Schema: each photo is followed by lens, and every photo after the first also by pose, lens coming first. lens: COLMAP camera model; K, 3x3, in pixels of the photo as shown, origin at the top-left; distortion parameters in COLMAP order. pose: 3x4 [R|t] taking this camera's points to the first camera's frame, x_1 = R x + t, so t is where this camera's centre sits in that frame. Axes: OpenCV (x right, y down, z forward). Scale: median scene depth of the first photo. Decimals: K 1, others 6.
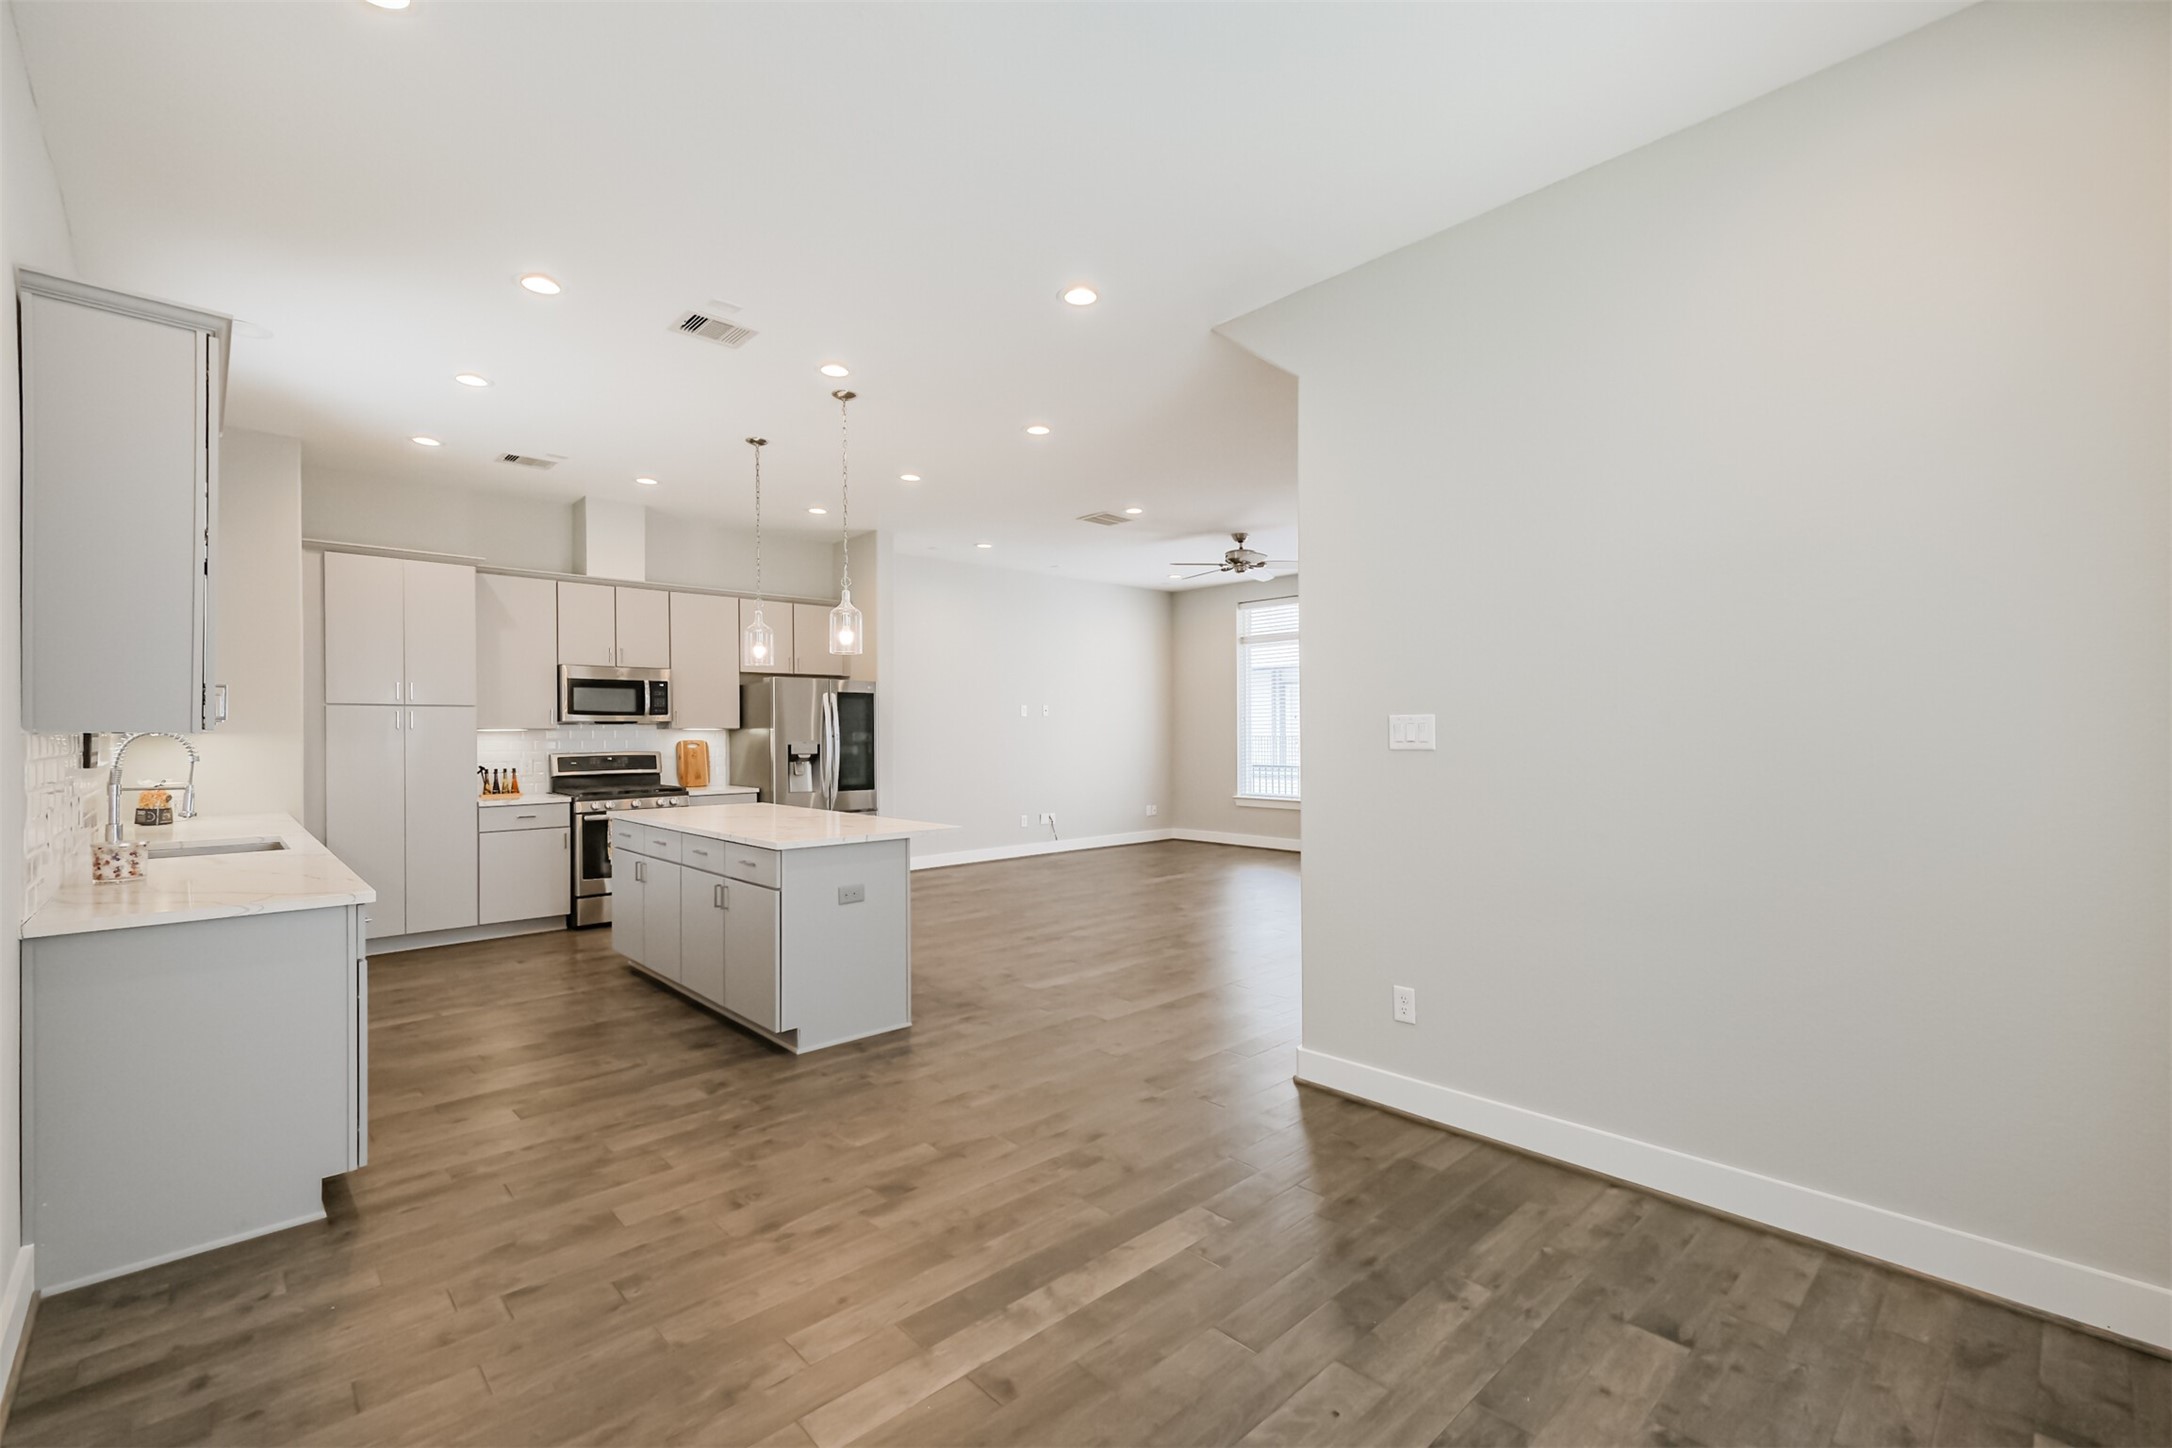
lens RADIAL K [[943.8, 0, 1085.0], [0, 943.8, 732.6], [0, 0, 1]] dist [0.021189, -0.000107]
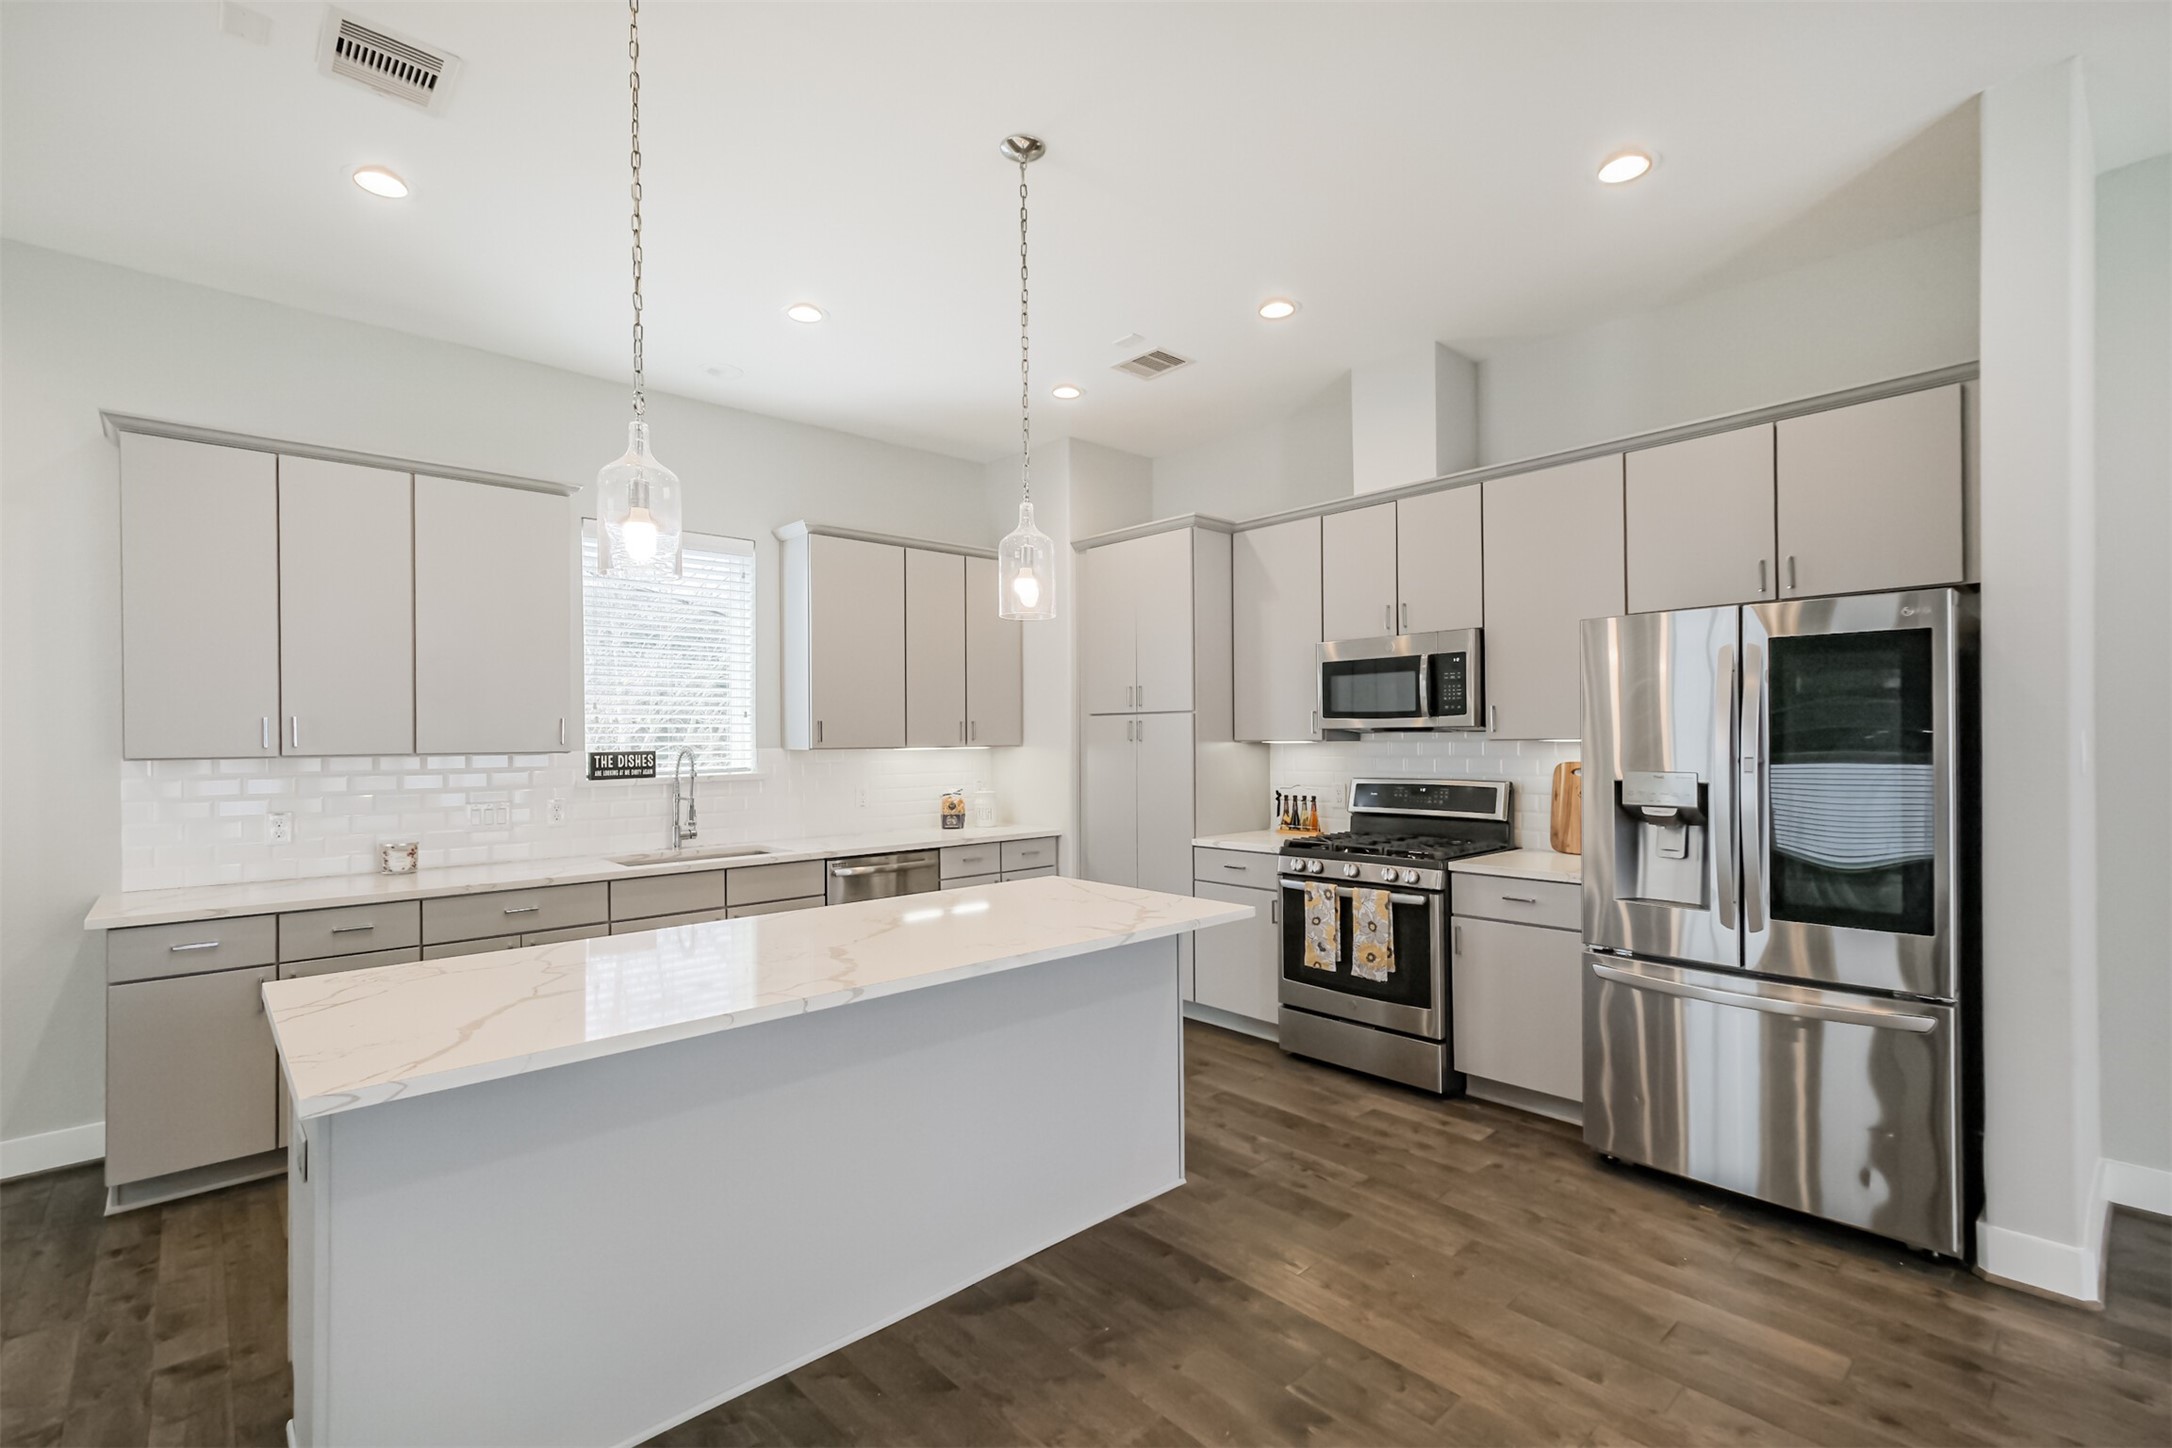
lens RADIAL K [[971.0, 0, 1089.3], [0, 971.0, 739.0], [0, 0, 1]] dist [0.016209, -0.000212]
pose [[-0.007195, 0.006217, -0.999955, 0.125090], [0.006873, 0.999957, 0.006167, -0.010756], [0.999950, -0.006828, -0.007238, 0.874887]]
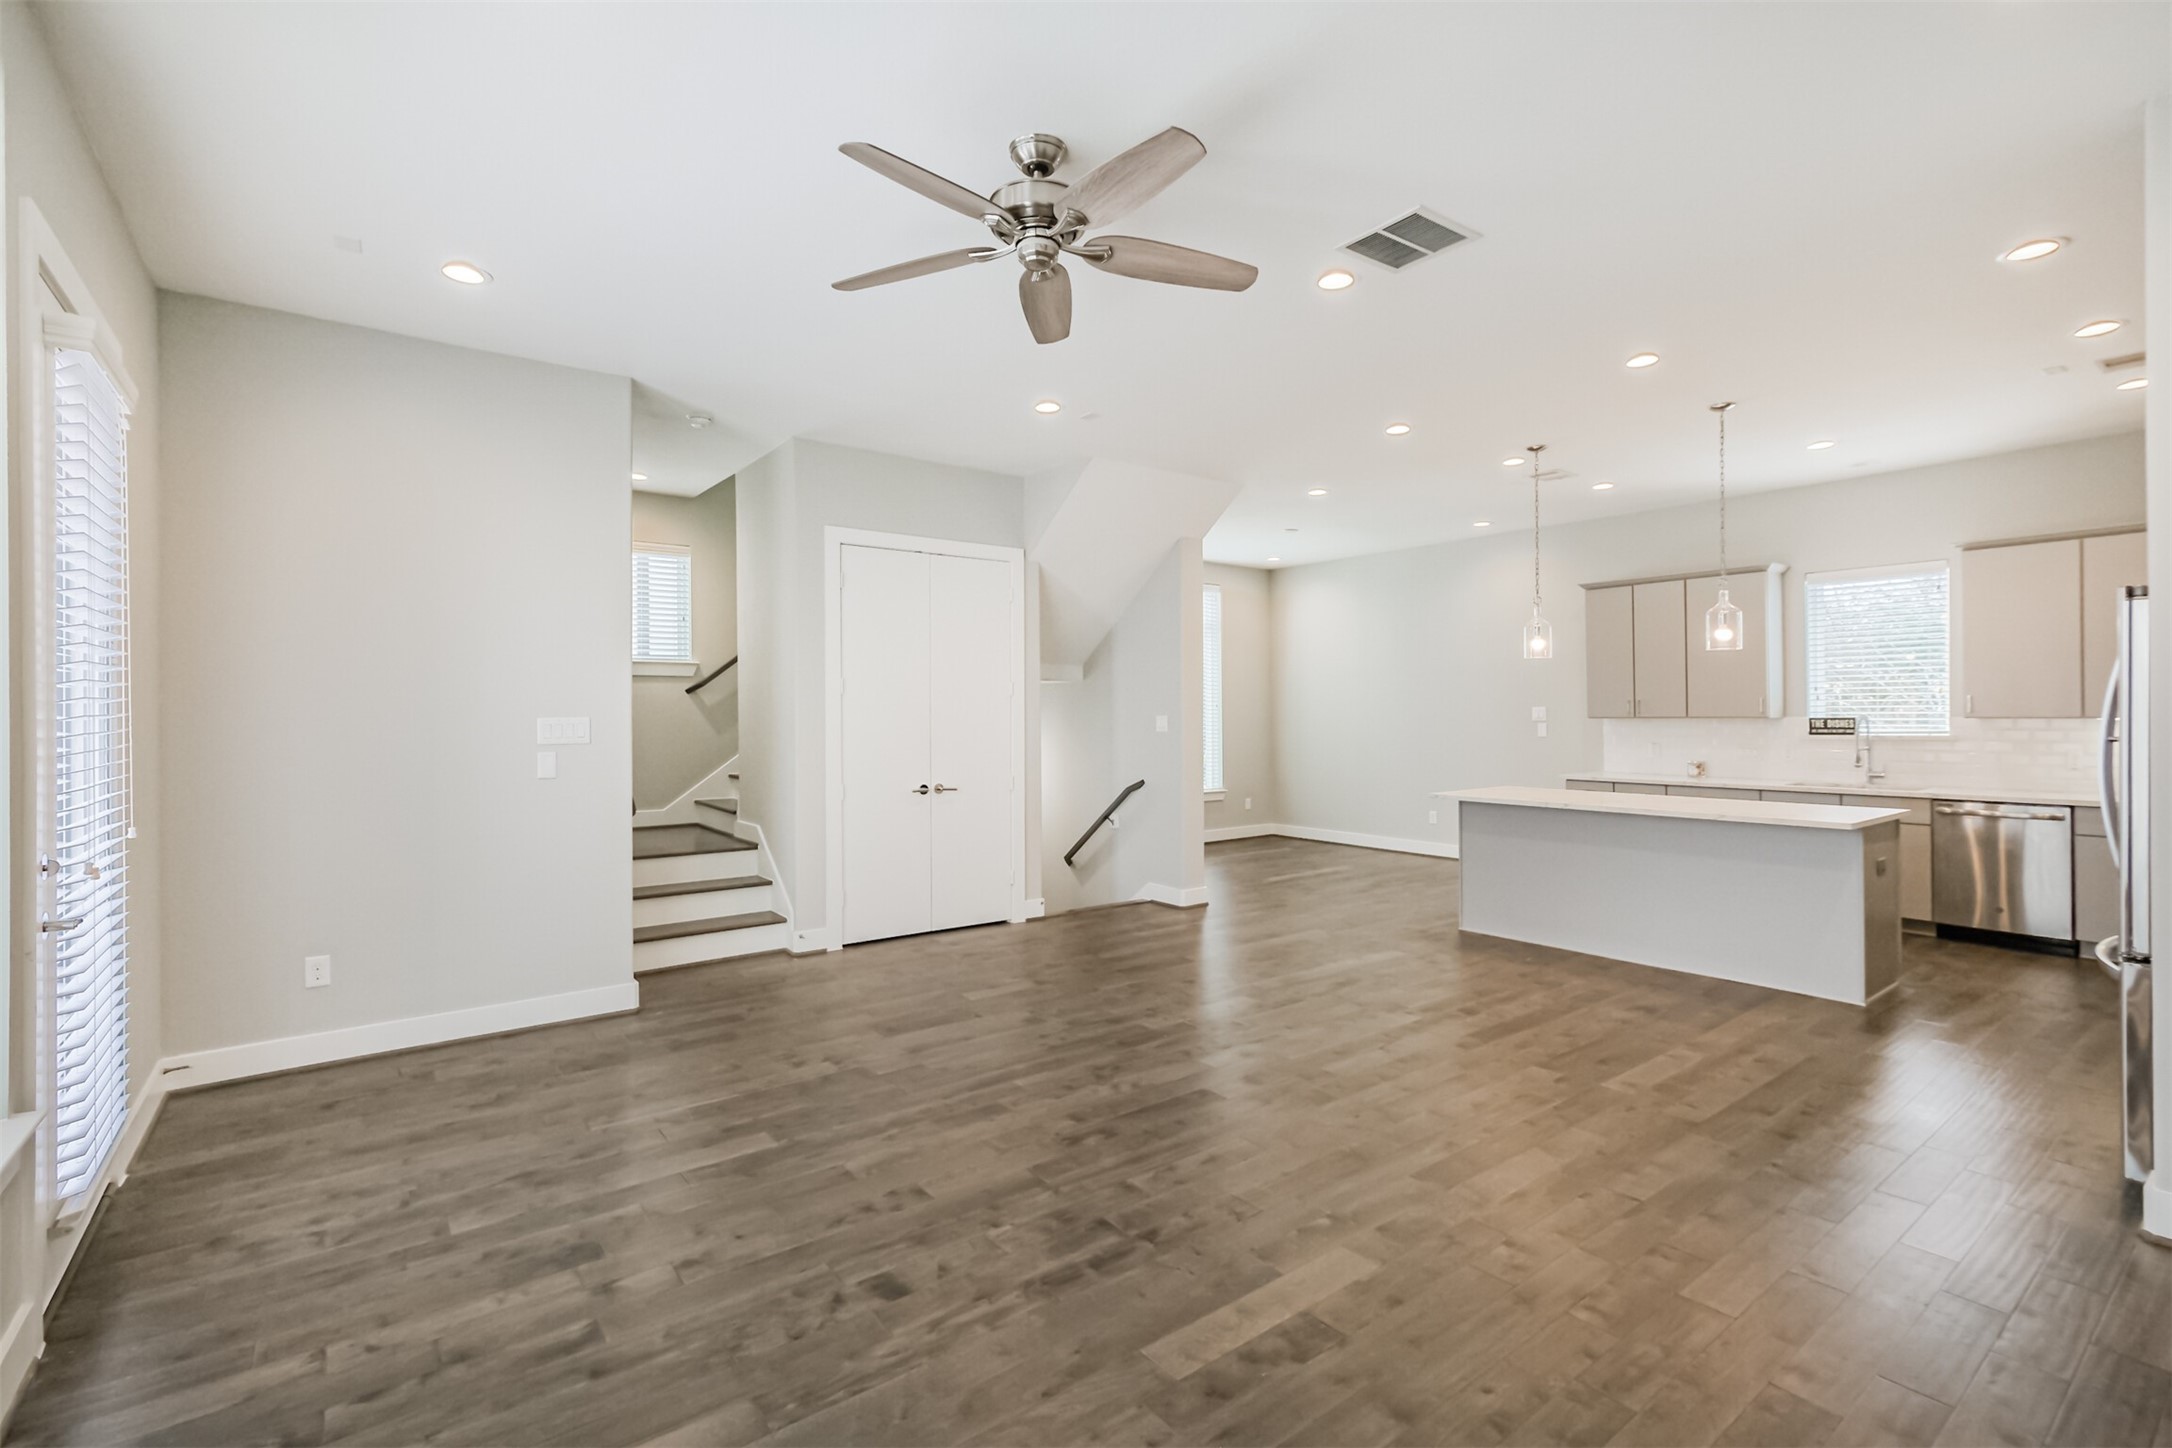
lens RADIAL K [[975.6, 0, 1089.7], [0, 975.6, 711.6], [0, 0, 1]] dist [0.007975, 0.000066]
pose [[-0.995074, 0.011366, 0.098482, 0.147521], [0.011418, 0.999935, -0.000031, -0.015729], [-0.098476, 0.001093, -0.995139, 1.694875]]
